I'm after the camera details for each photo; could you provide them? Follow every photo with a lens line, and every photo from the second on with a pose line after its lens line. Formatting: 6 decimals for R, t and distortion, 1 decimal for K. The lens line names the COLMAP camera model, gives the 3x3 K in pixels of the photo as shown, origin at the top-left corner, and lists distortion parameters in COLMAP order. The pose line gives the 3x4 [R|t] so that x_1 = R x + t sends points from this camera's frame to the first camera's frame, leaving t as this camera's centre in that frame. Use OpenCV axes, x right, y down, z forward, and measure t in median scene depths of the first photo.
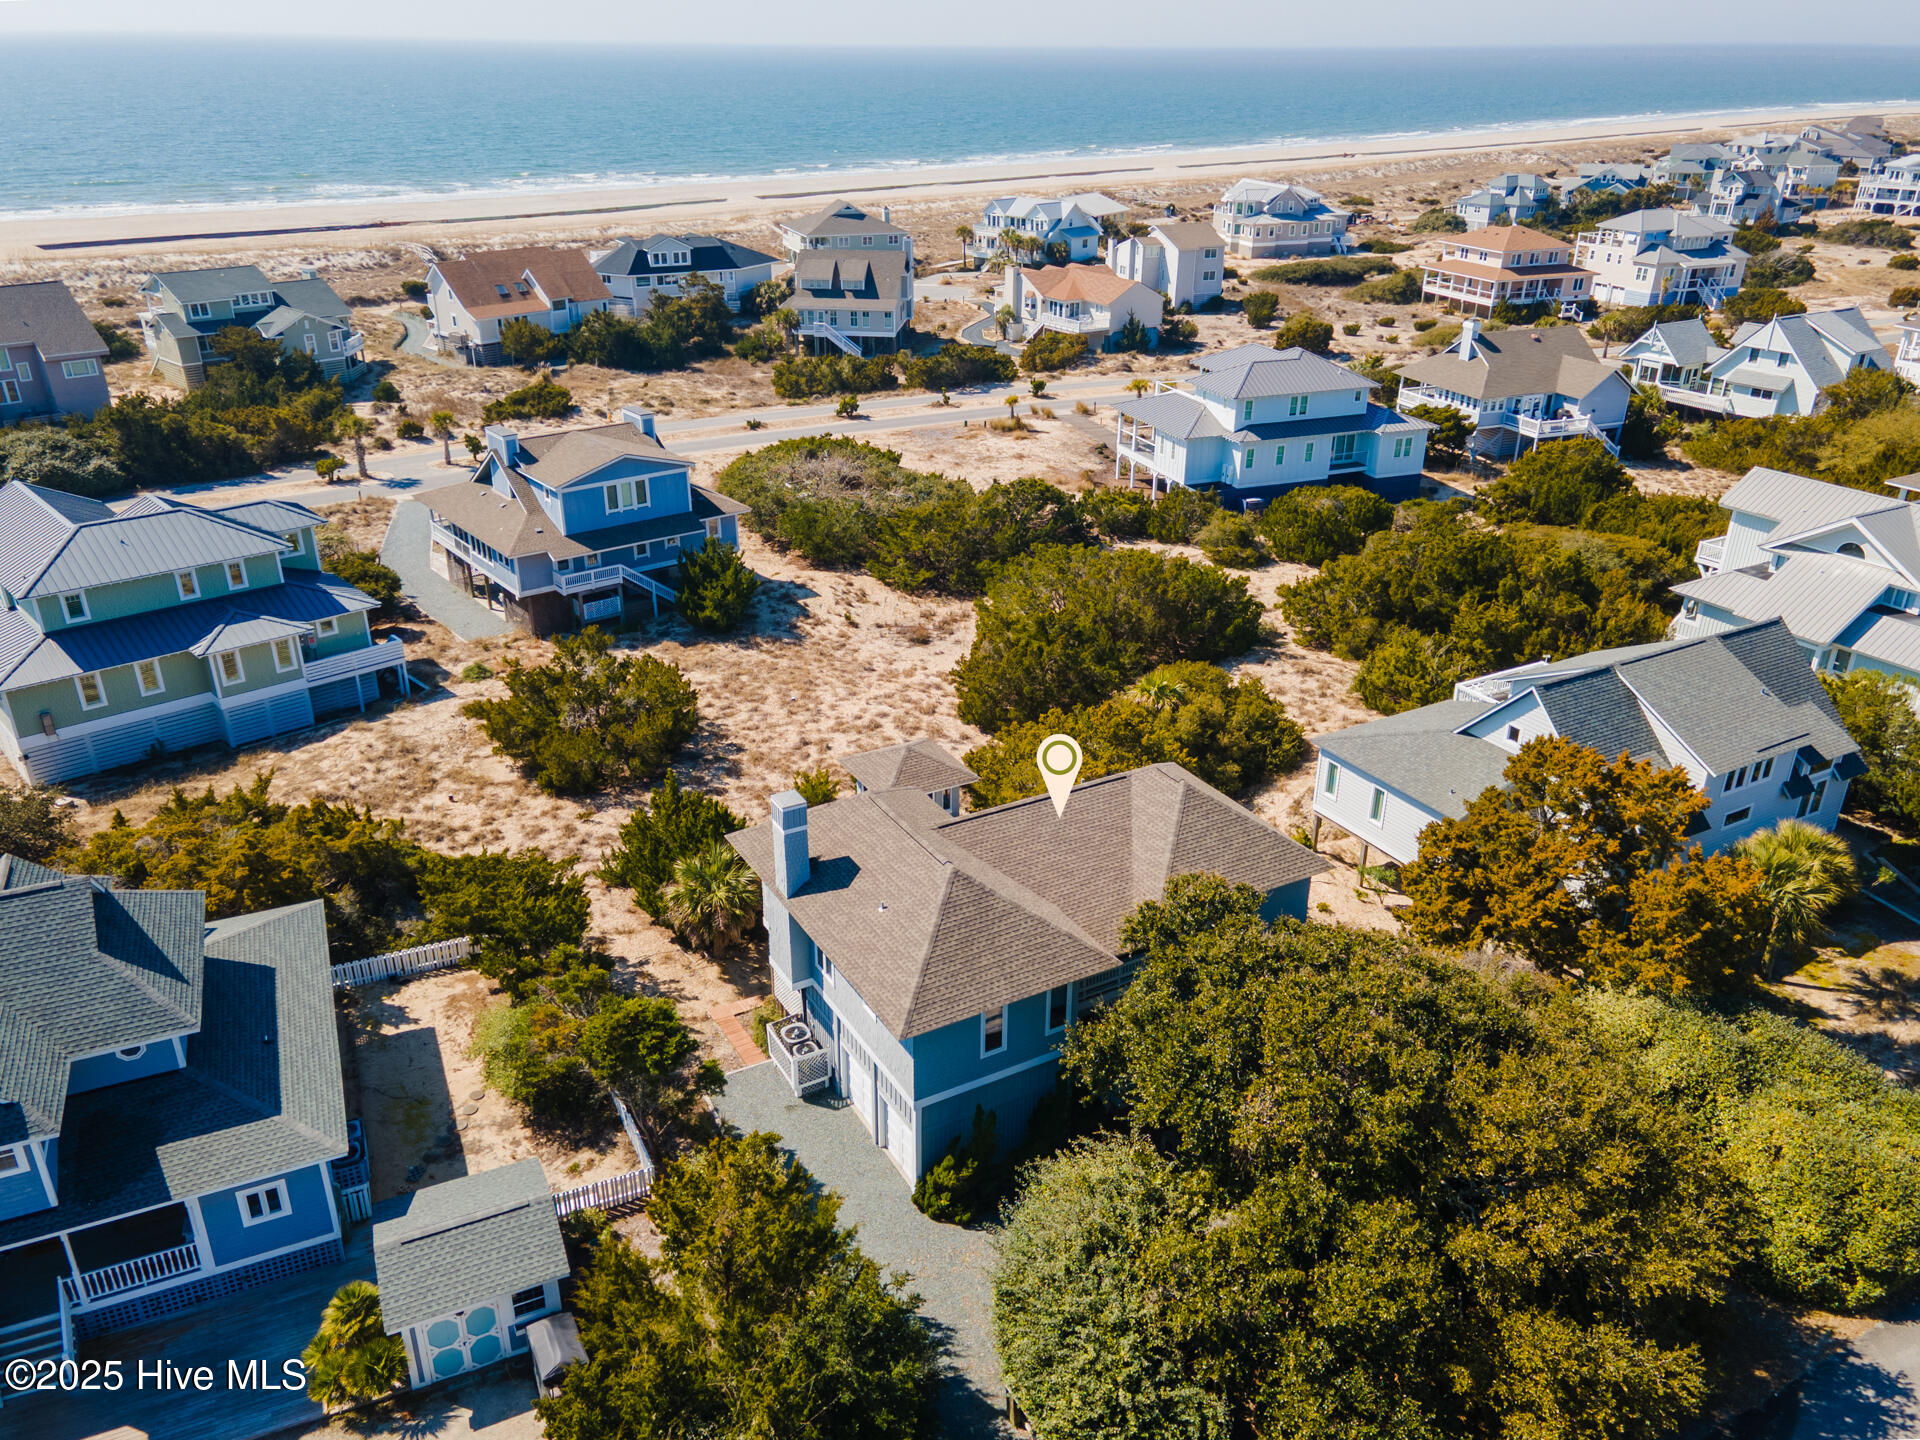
lens RADIAL K [[1438.0, 0, 963.1], [0, 1438.0, 720.7], [0, 0, 1]] dist [0.015099, 0.041139]
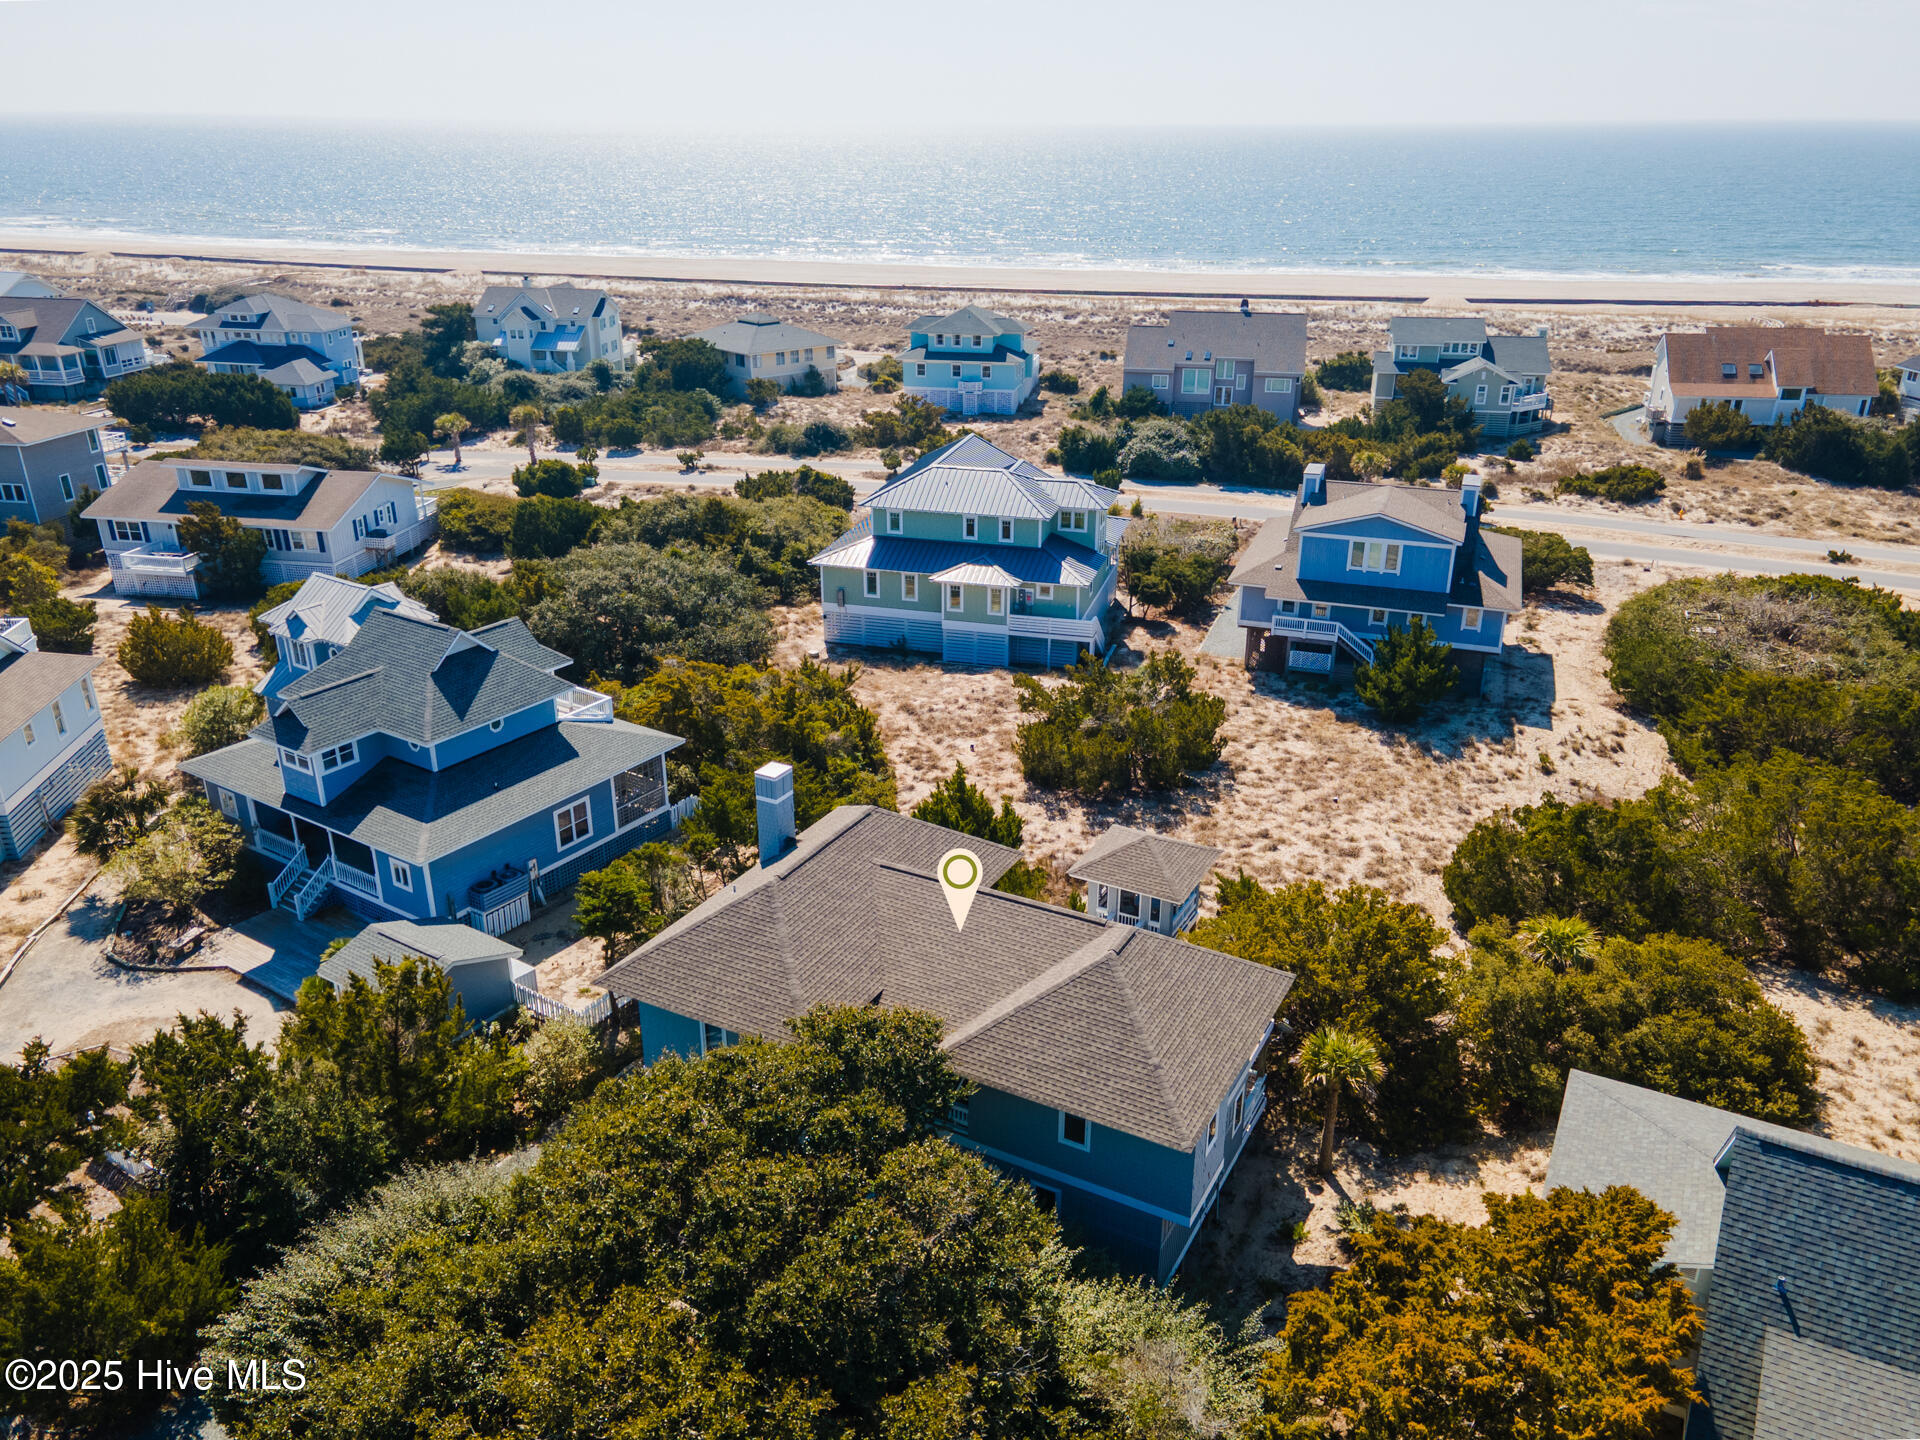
lens RADIAL K [[1430.3, 0, 961.7], [0, 1430.3, 717.0], [0, 0, 1]] dist [0.018282, 0.046491]
pose [[0.531596, 0.317950, -0.785056, 0.393496], [-0.357317, 0.924539, 0.132485, -0.087306], [0.767939, 0.210085, 0.605090, 0.247414]]
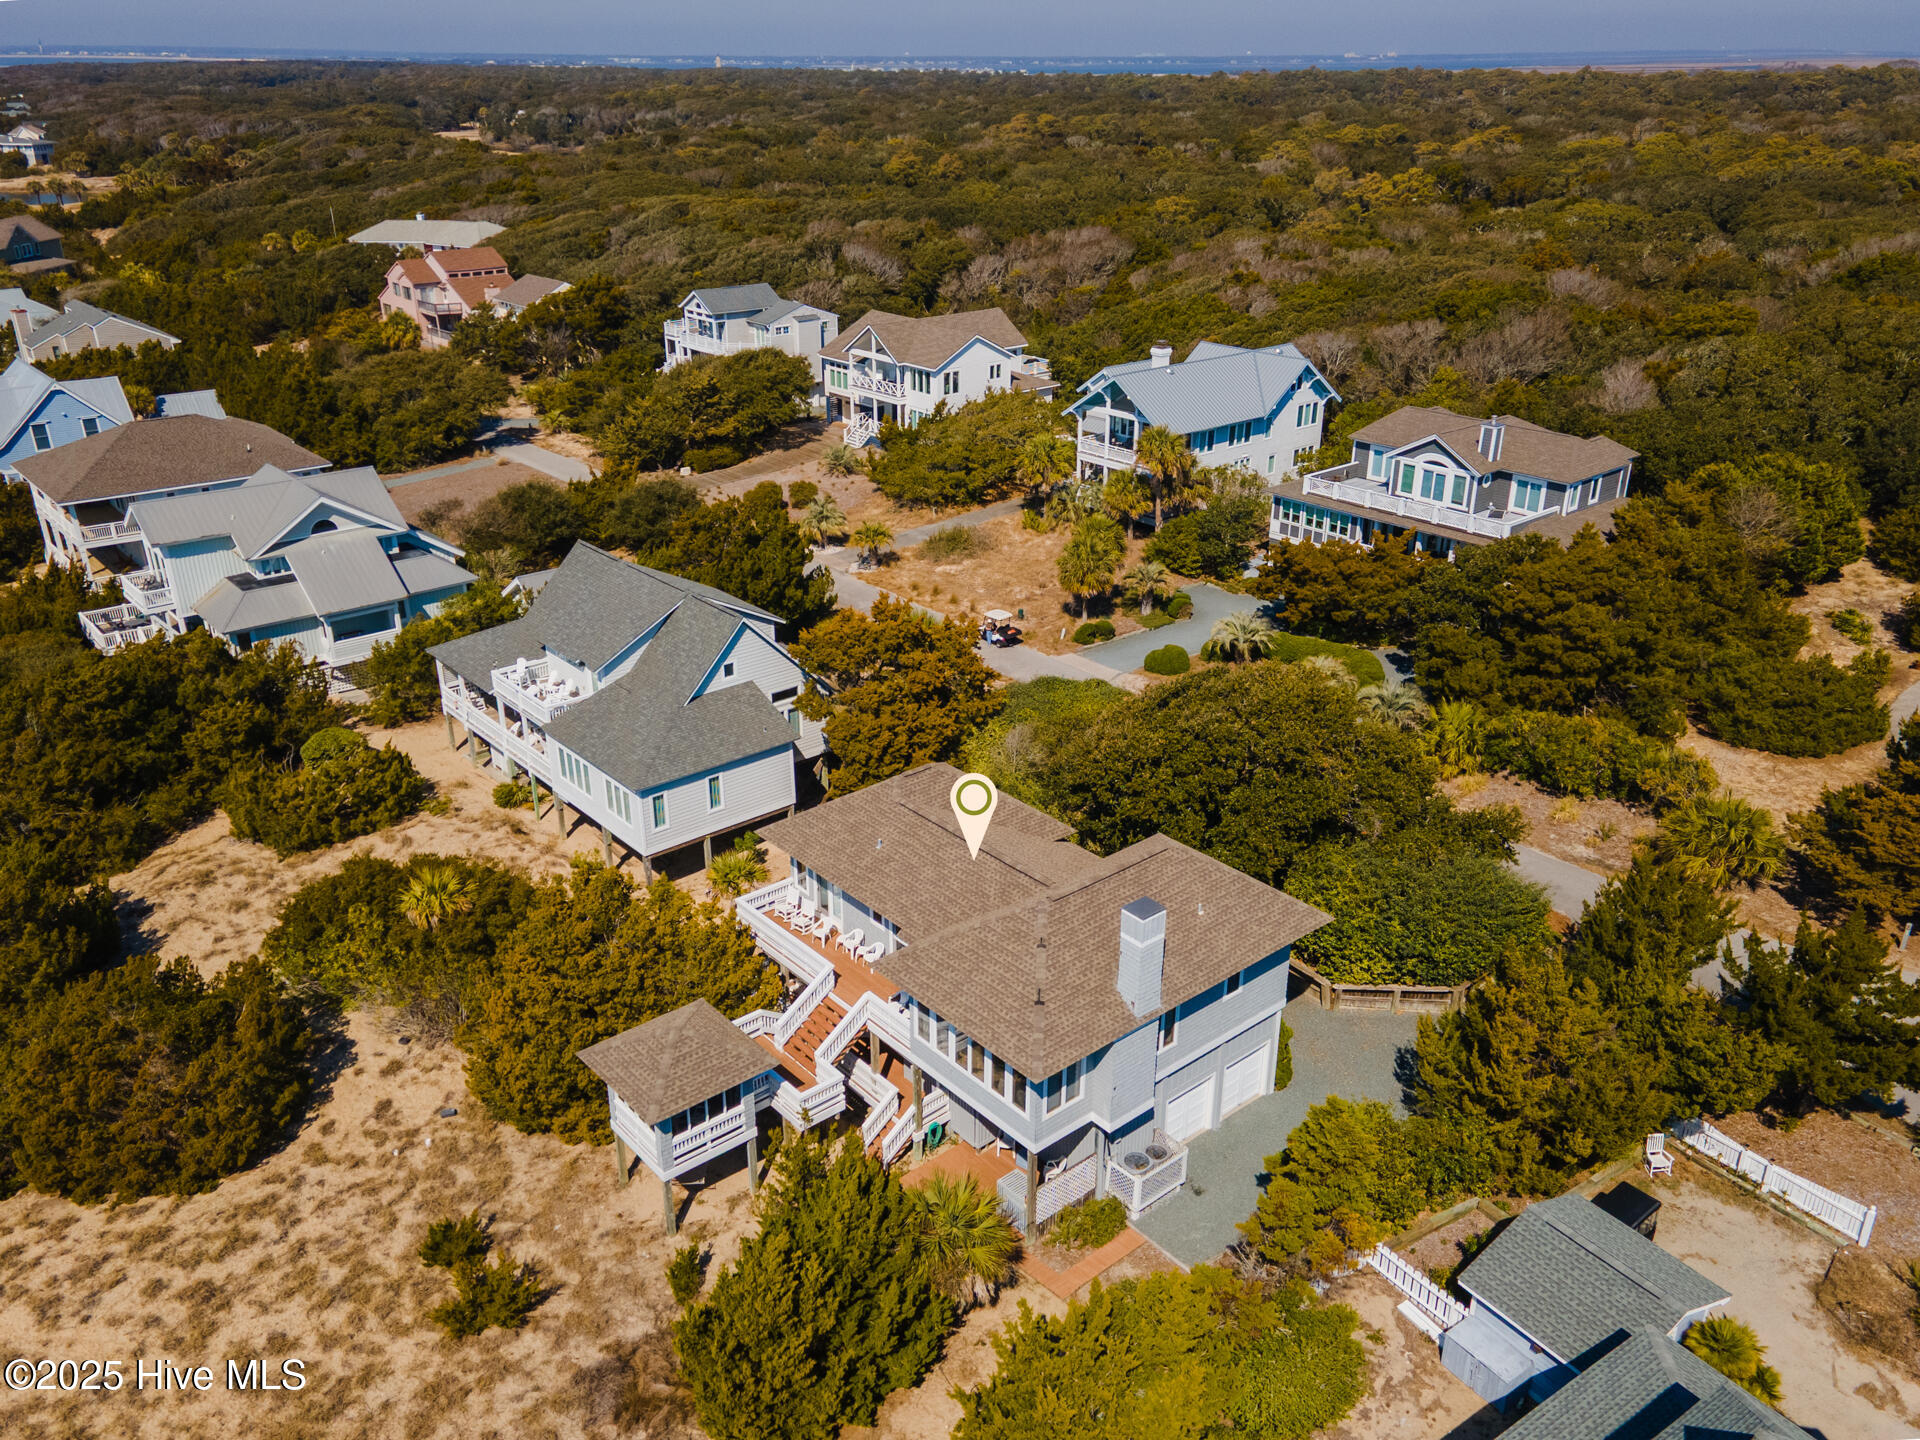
lens RADIAL K [[1492.8, 0, 960.0], [0, 1492.8, 720.0], [0, 0, 1]] dist [0.015582, 0.042948]
pose [[-0.186906, -0.399416, 0.897515, -0.466322], [0.411809, 0.797611, 0.440715, -0.260105], [-0.891896, 0.451977, 0.015405, 0.544270]]
